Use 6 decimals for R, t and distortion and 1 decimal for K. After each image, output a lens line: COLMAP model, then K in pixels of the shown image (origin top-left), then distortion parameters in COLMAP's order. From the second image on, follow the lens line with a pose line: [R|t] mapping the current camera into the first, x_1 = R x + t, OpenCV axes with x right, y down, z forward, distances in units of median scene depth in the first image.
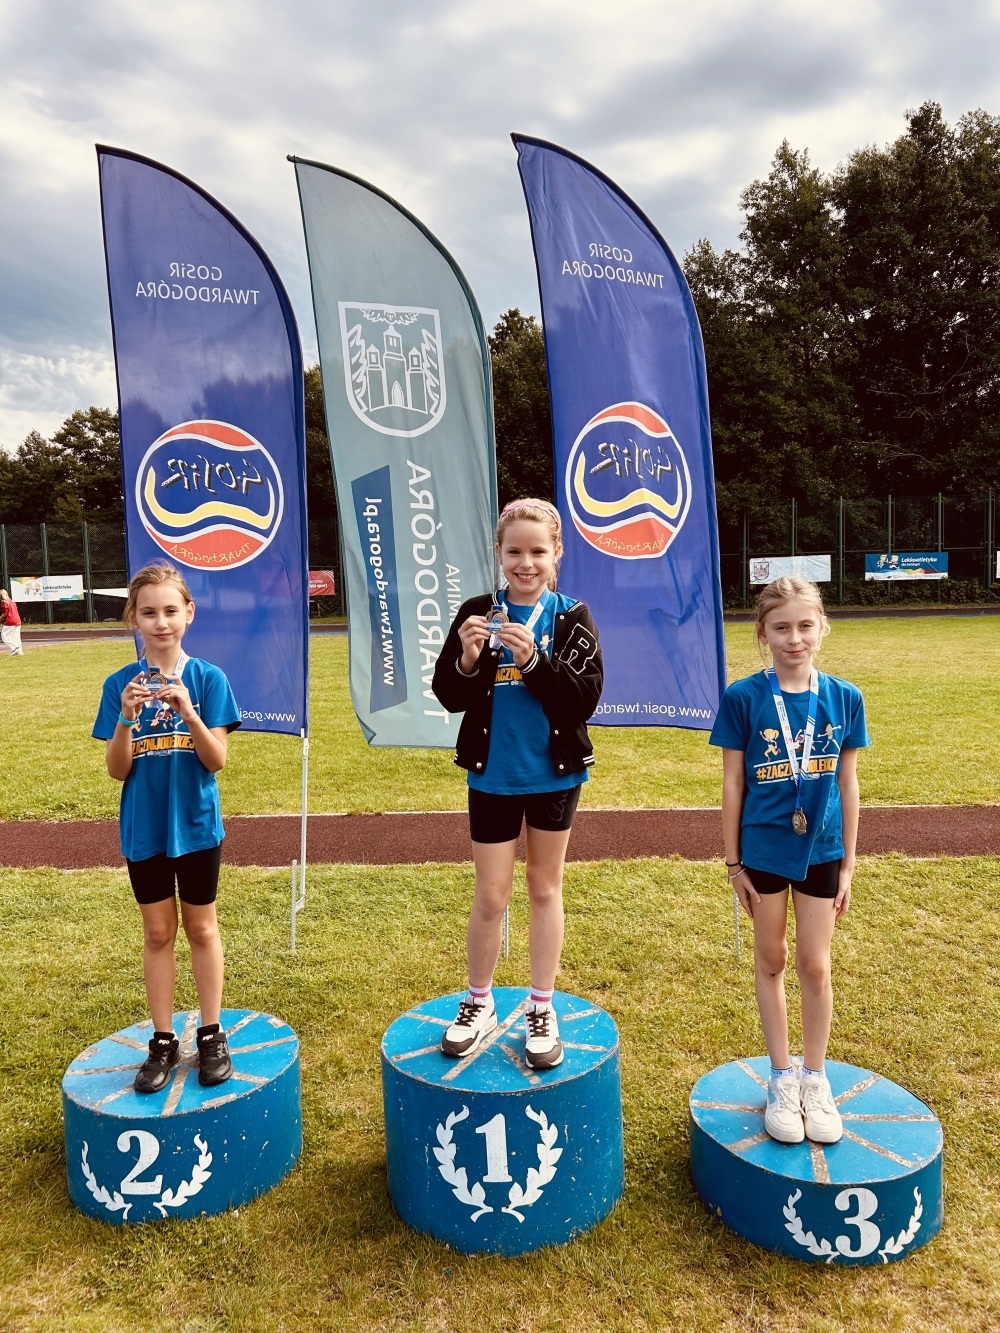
lens RADIAL K [[1014.1, 0, 493.1], [0, 1014.1, 662.9], [0, 0, 1]] dist [0.015697, -0.011463]
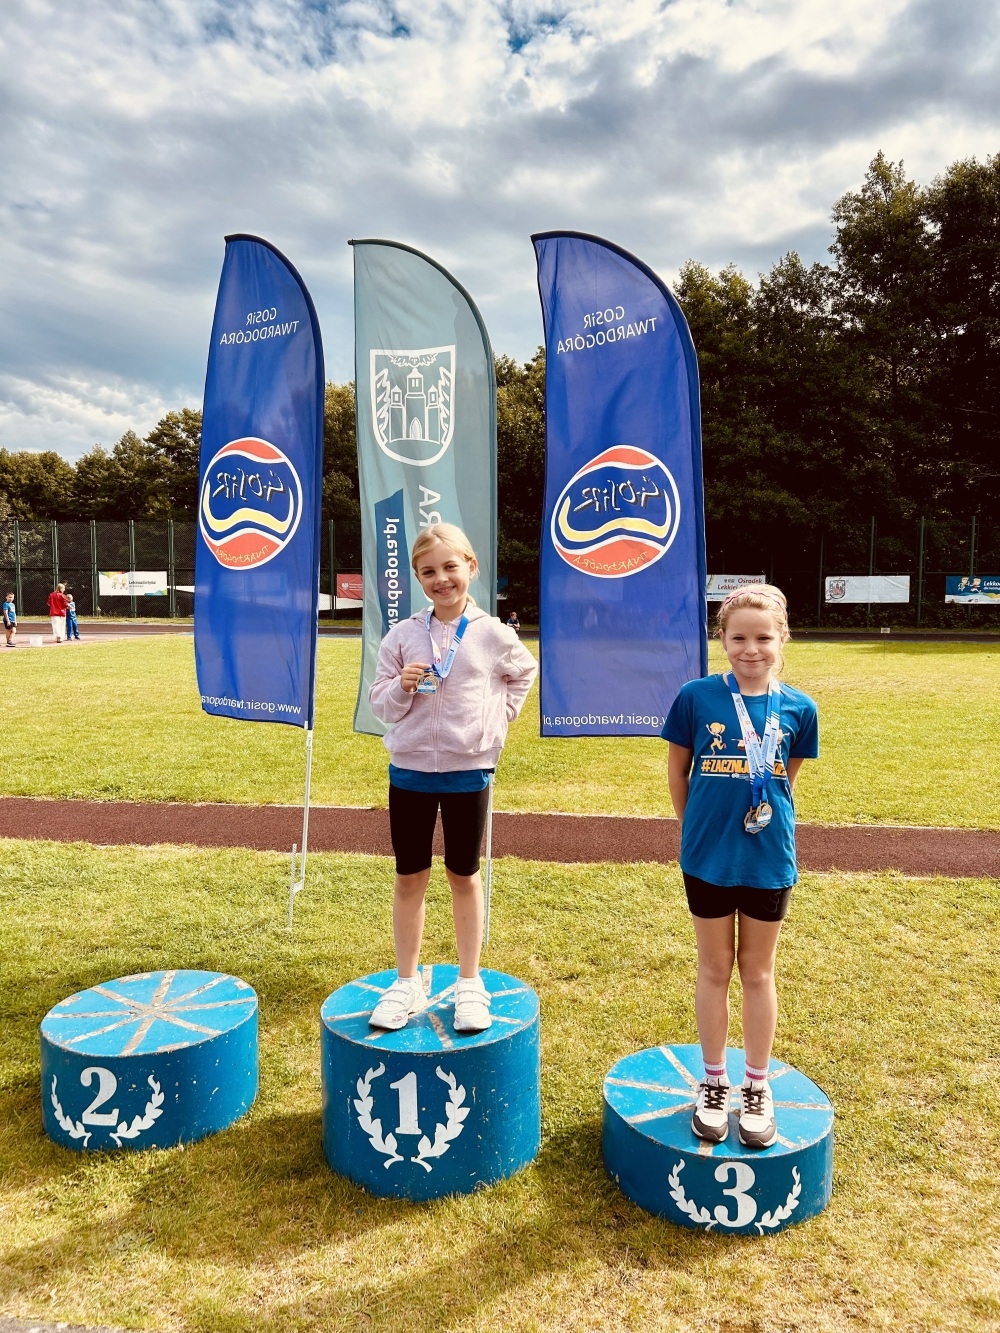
lens RADIAL K [[1014.1, 0, 497.1], [0, 1014.1, 672.3], [0, 0, 1]] dist [0.015697, -0.011463]
pose [[0.996623, 0.039729, -0.071859, 0.066420], [-0.039689, 0.999210, 0.001978, 0.002852], [0.071881, 0.000881, 0.997413, -0.036521]]
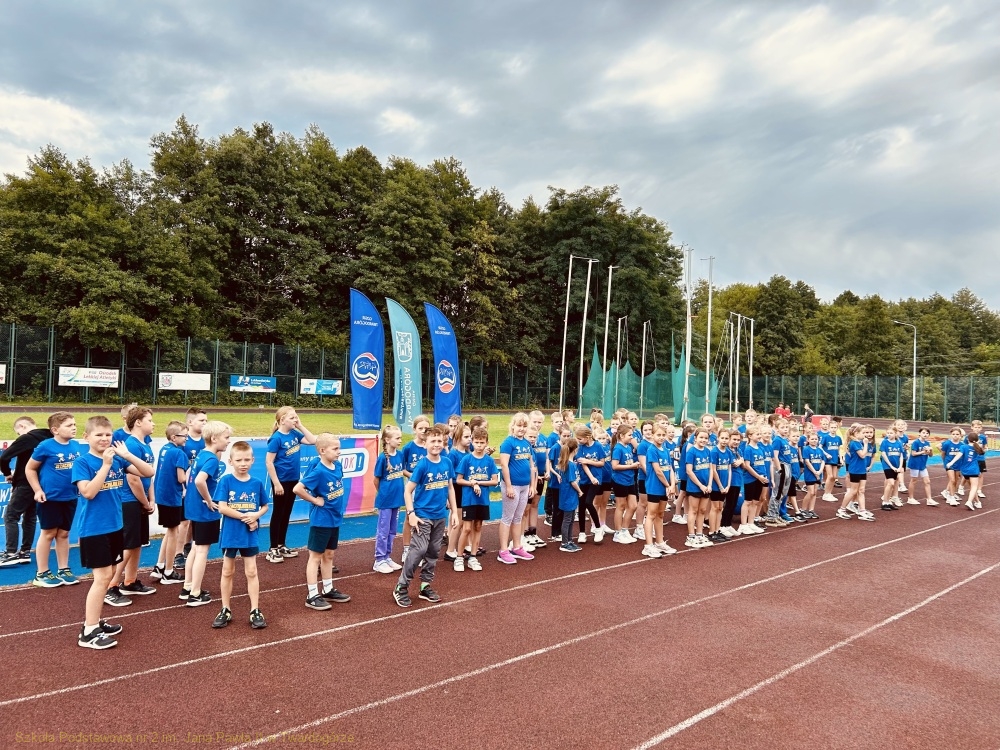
lens RADIAL K [[771.8, 0, 499.4], [0, 771.8, 379.4], [0, 0, 1]] dist [0.036900, -0.000879]
pose [[0.674517, 0.067024, 0.735211, -1.797929], [0.002669, 0.995643, -0.093214, 0.129967], [-0.738255, 0.064836, 0.671399, -1.186471]]
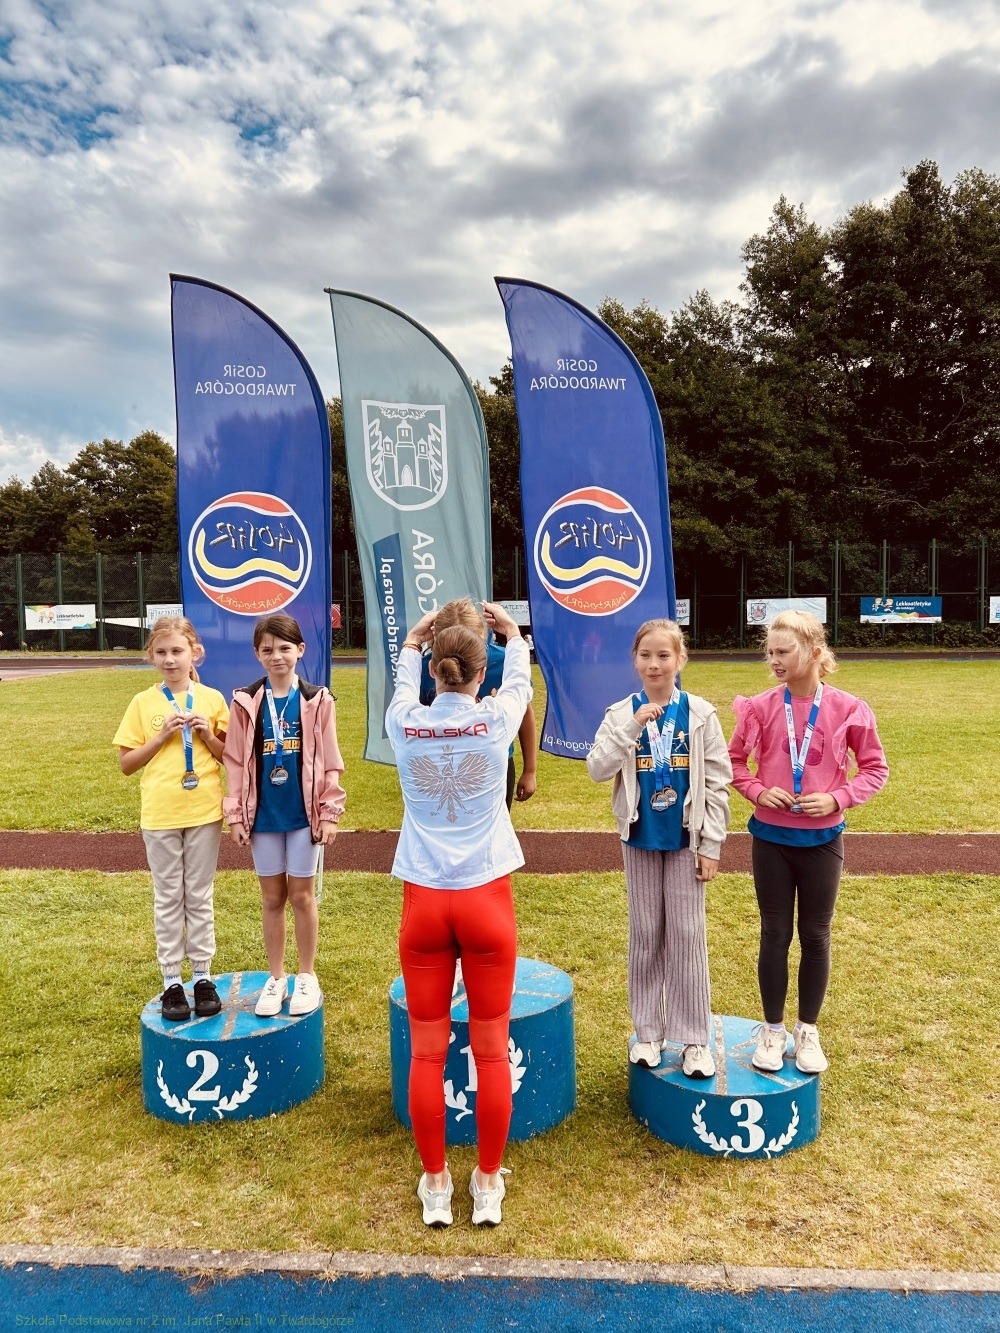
lens RADIAL K [[1014.1, 0, 483.5], [0, 1014.1, 664.0], [0, 0, 1]] dist [0.015697, -0.011463]
pose [[0.999773, 0.017773, -0.011786, 0.008044], [-0.018149, 0.999304, -0.032592, -0.000239], [0.011198, 0.032798, 0.999399, -0.140775]]
